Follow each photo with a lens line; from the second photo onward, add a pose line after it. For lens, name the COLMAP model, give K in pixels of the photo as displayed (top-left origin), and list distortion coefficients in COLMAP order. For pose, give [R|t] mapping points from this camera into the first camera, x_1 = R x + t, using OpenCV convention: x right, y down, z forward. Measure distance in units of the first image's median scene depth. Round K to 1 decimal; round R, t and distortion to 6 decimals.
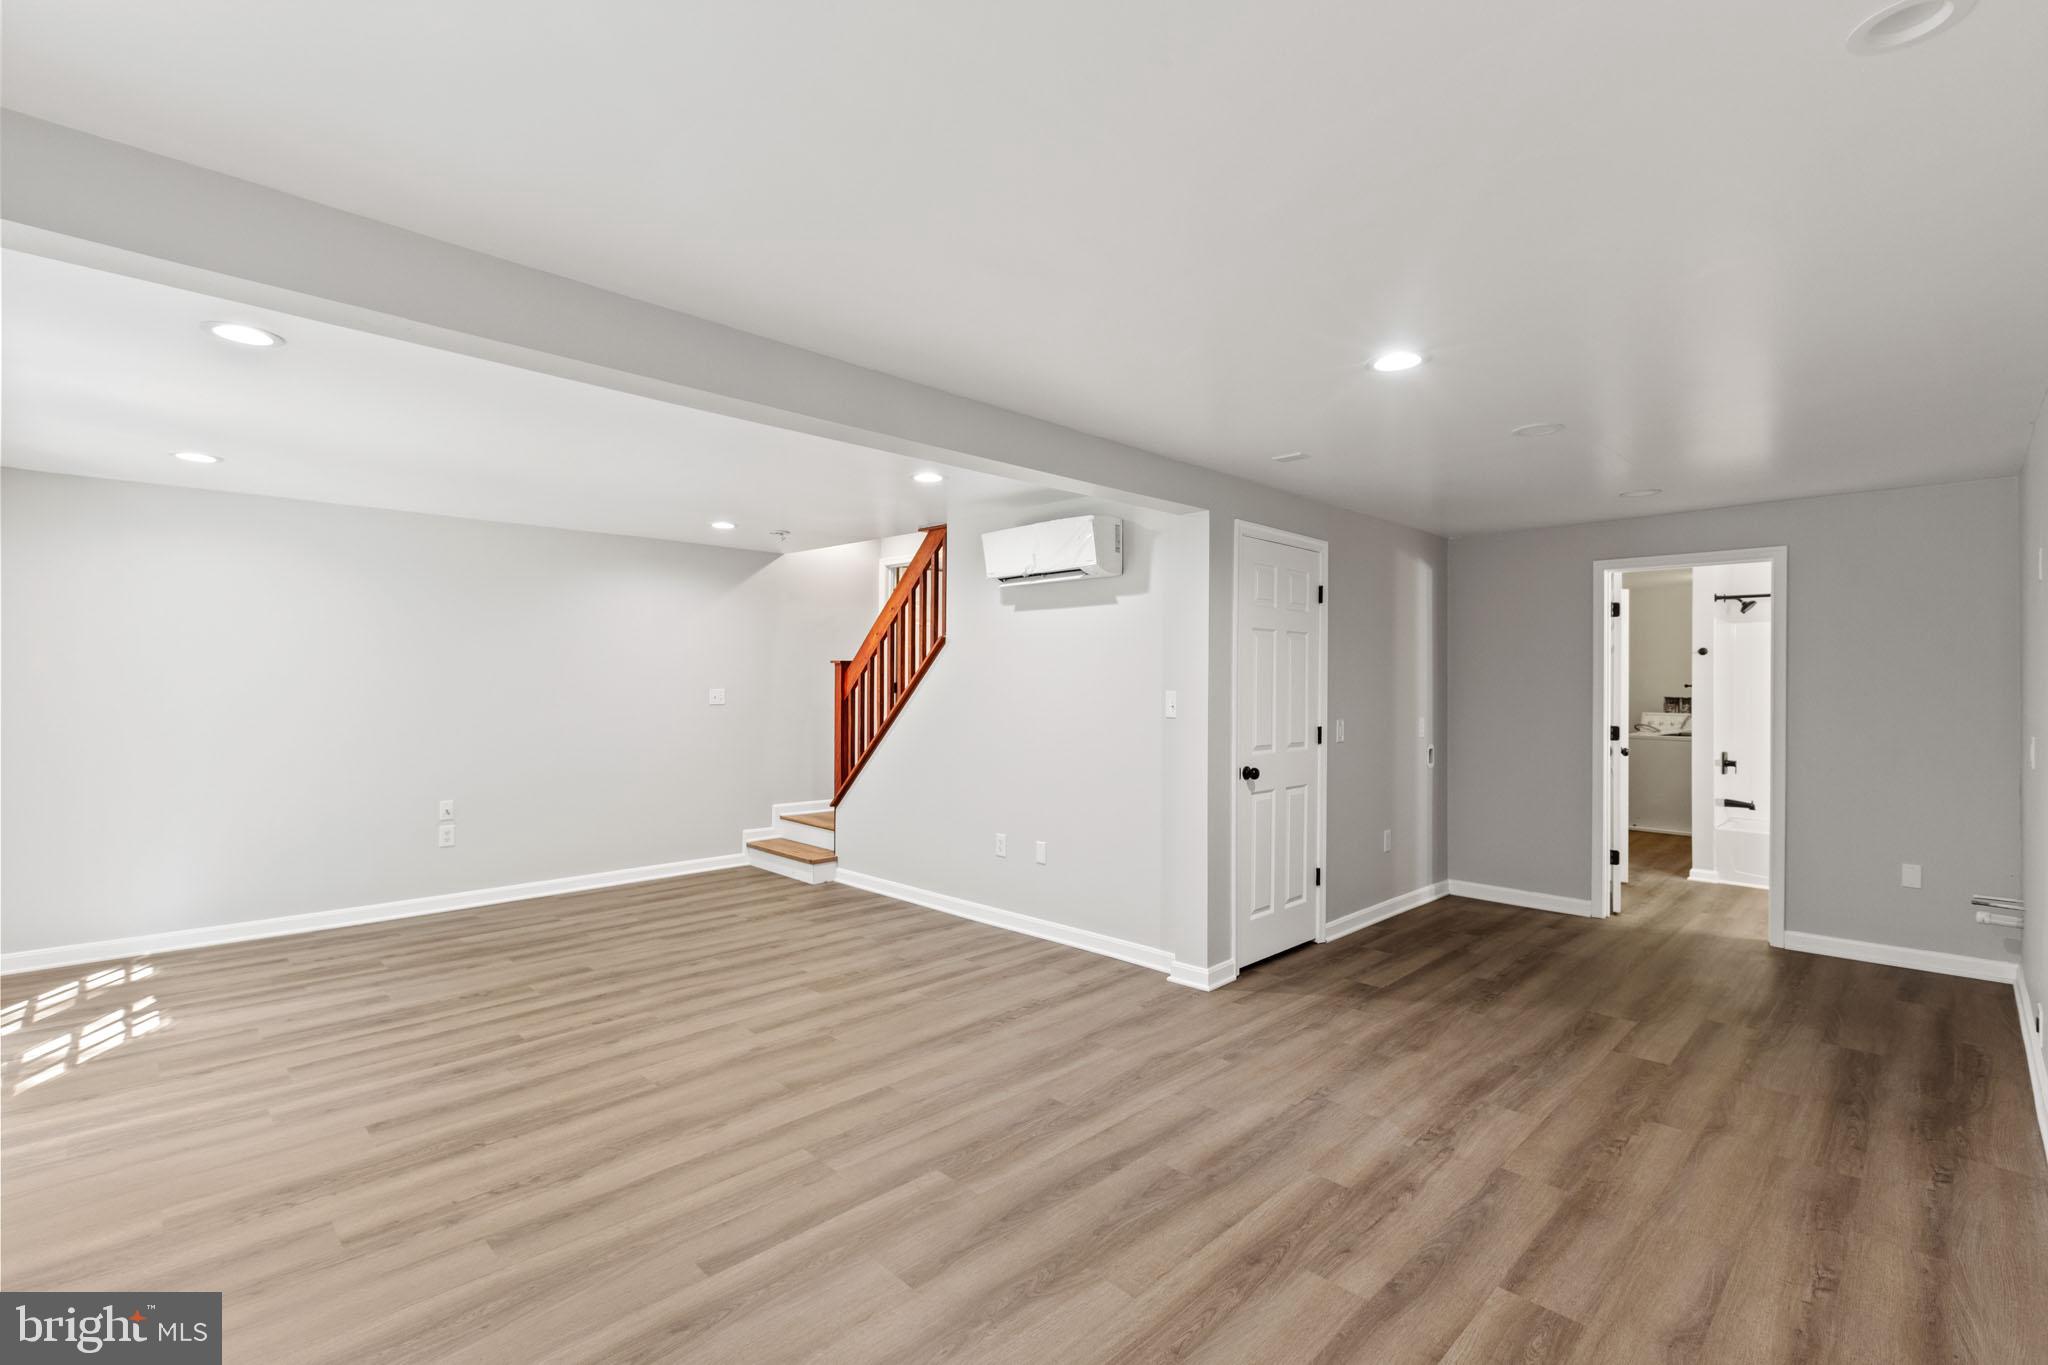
lens RADIAL K [[919.7, 0, 1066.8], [0, 919.7, 686.9], [0, 0, 1]] dist [-0.001257, 0.000333]
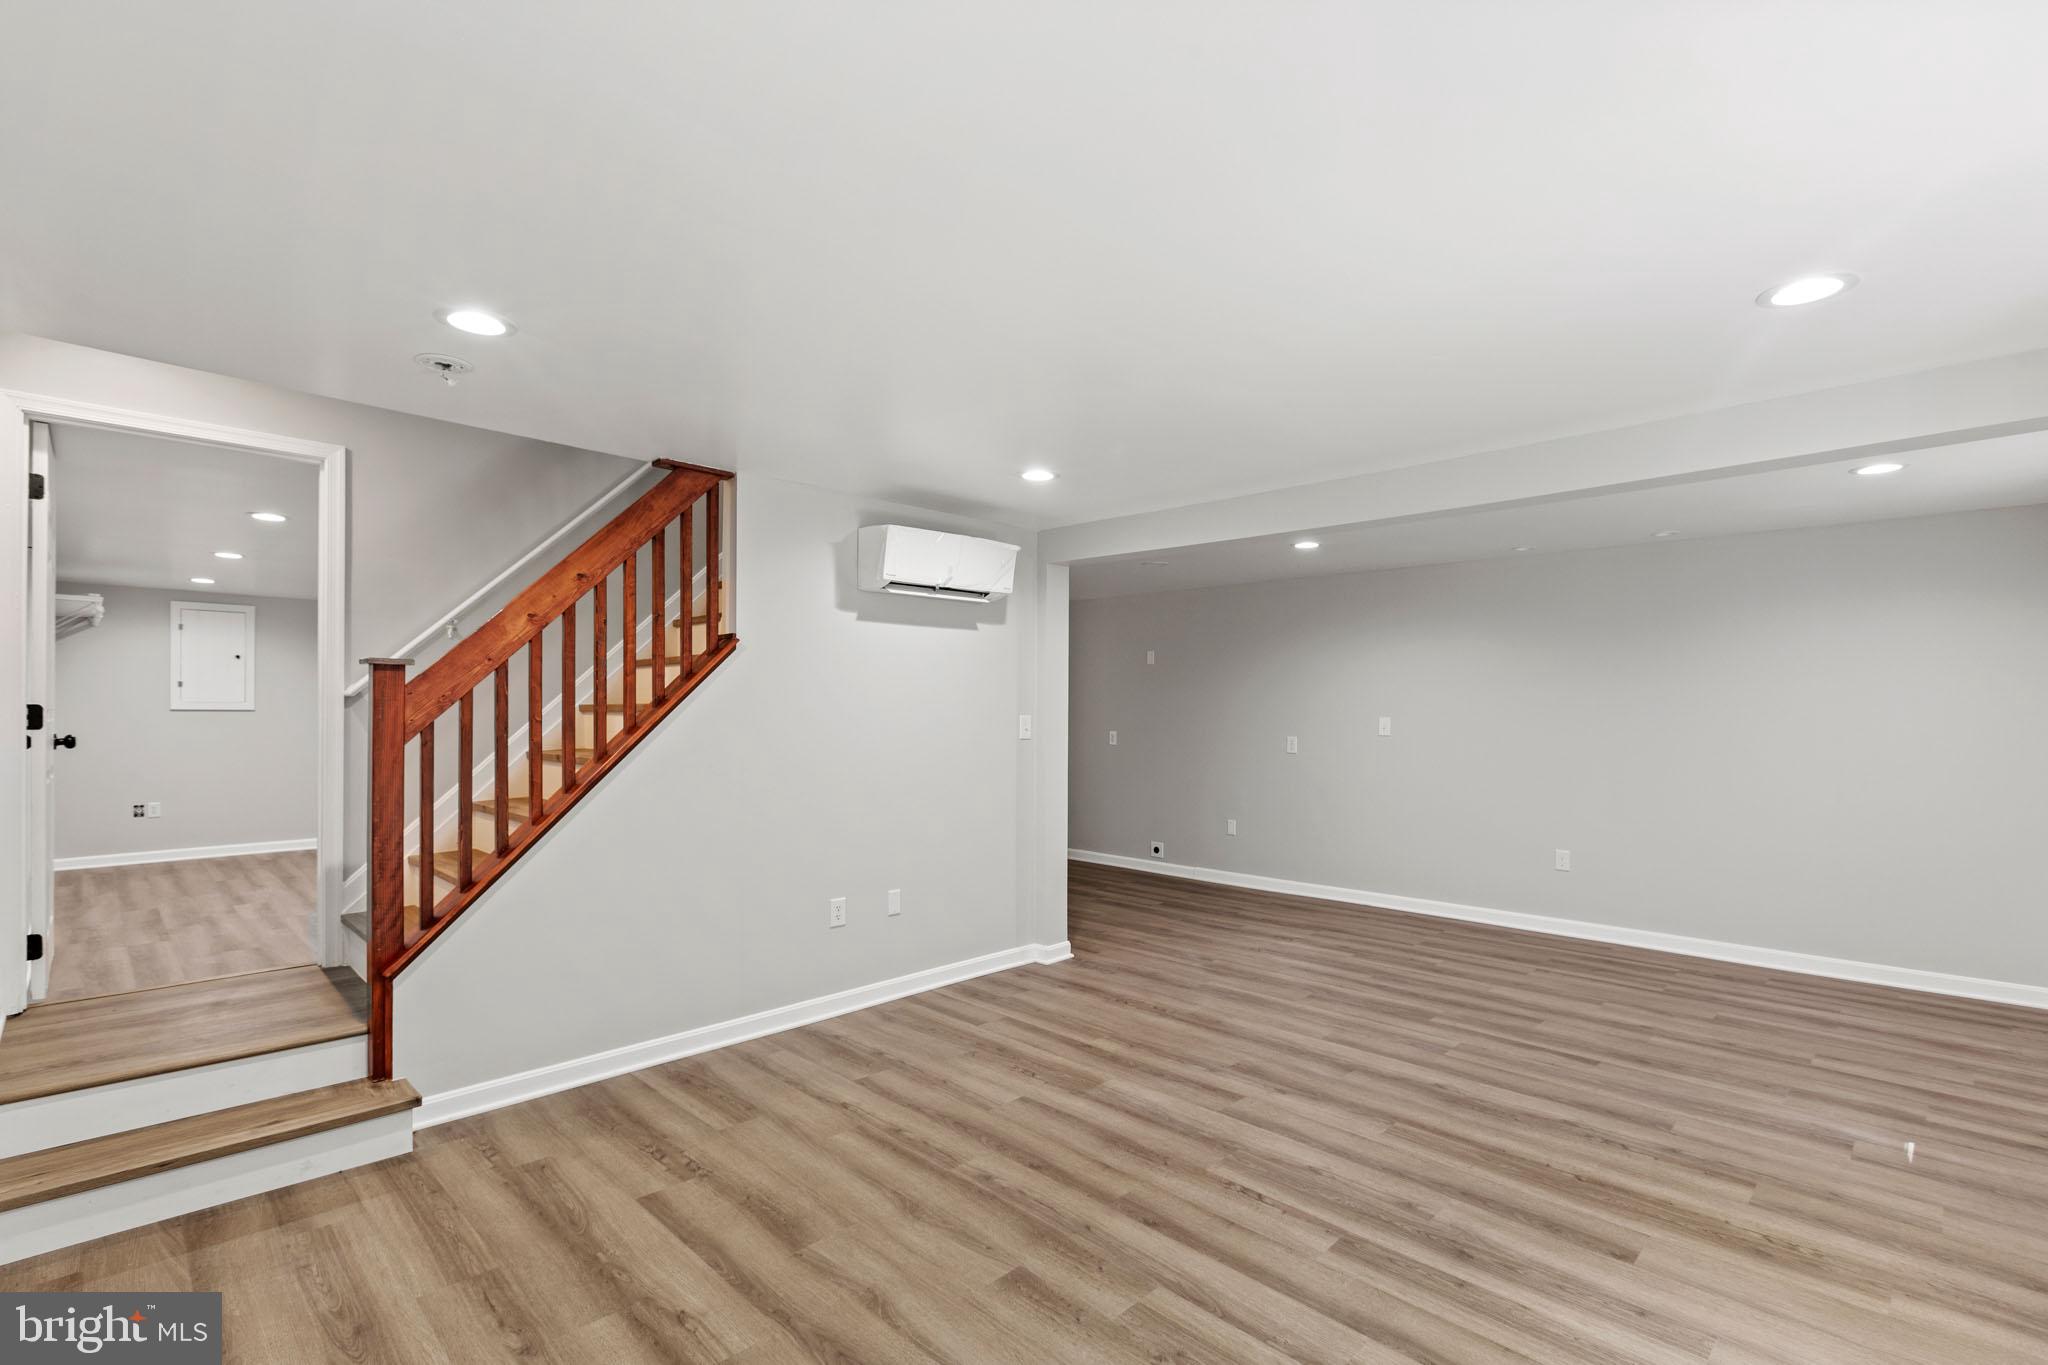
lens RADIAL K [[919.7, 0, 1018.0], [0, 919.7, 701.4], [0, 0, 1]] dist [-0.001257, 0.000333]
pose [[0.031347, 0.003909, 0.999501, -1.163273], [-0.000336, 0.999992, -0.003900, -0.008291], [-0.999508, -0.000213, 0.031348, 1.109846]]
